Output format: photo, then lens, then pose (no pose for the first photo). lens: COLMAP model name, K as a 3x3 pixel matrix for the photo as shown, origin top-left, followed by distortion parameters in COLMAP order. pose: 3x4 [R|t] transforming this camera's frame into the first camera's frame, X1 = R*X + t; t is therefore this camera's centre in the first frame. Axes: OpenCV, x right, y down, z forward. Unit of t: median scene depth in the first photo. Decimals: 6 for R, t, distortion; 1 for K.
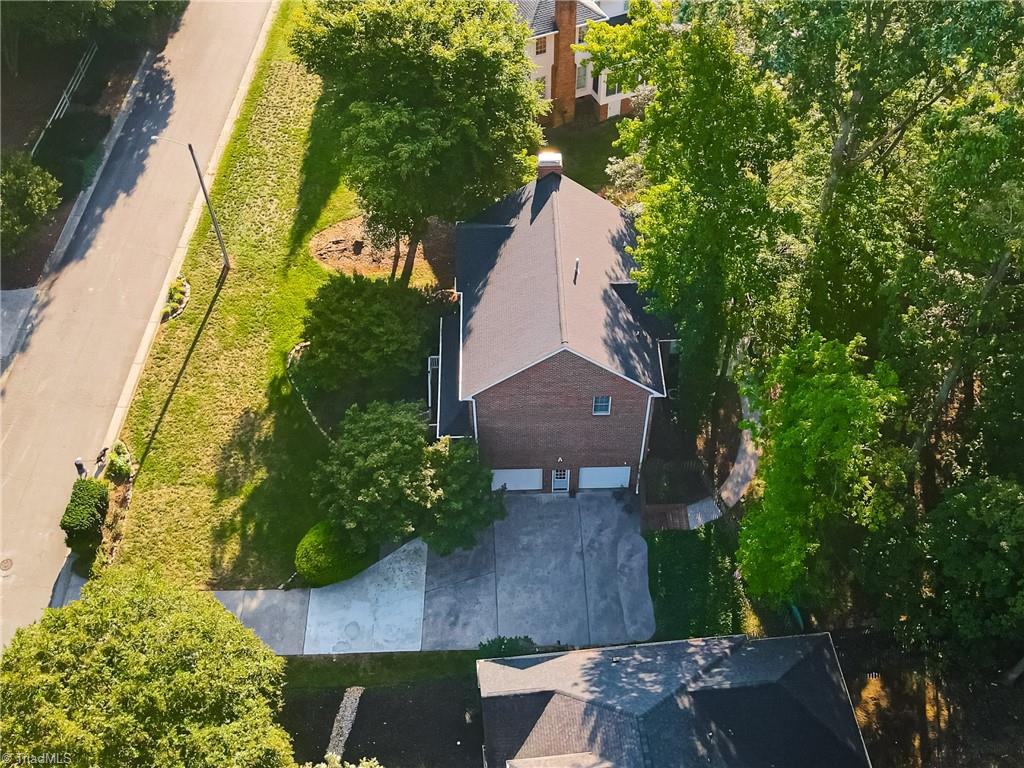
lens RADIAL K [[1069.9, 0, 512.0], [0, 1069.9, 384.0], [0, 0, 1]] dist [0.001718, 0.012246]
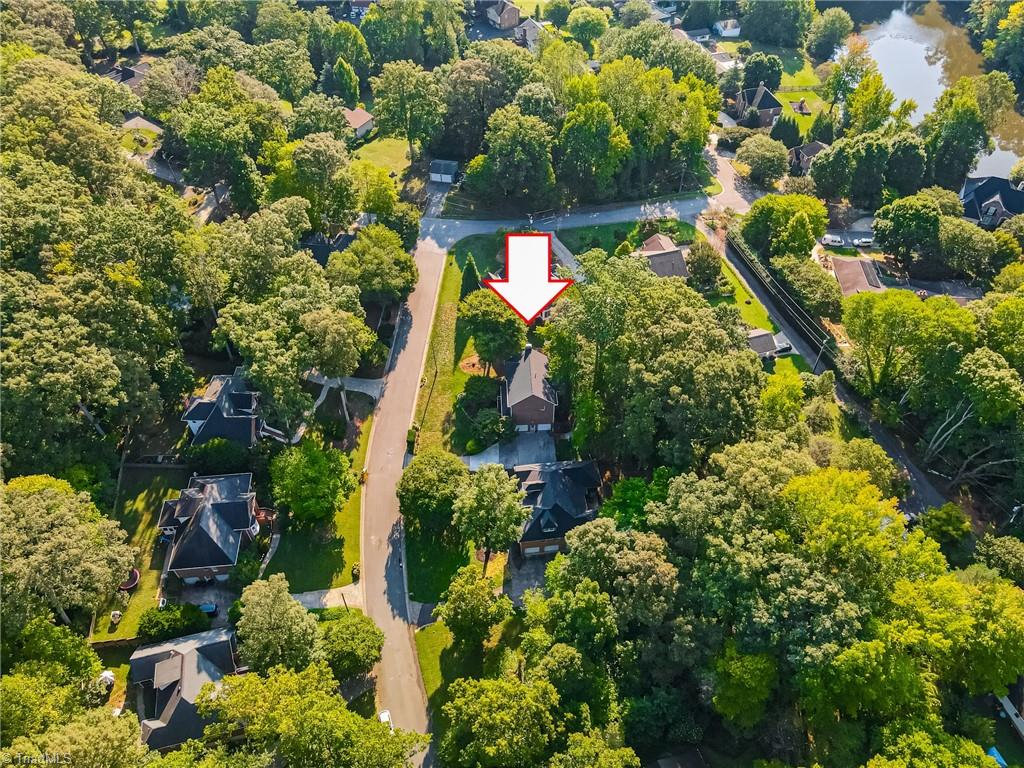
lens RADIAL K [[1069.9, 0, 512.0], [0, 1069.9, 384.0], [0, 0, 1]] dist [0.001718, 0.012246]
pose [[0.999699, -0.016218, 0.018391, -0.096404], [0.016816, 0.999319, -0.032839, 0.055522], [-0.017846, 0.033138, 0.999291, -2.805904]]
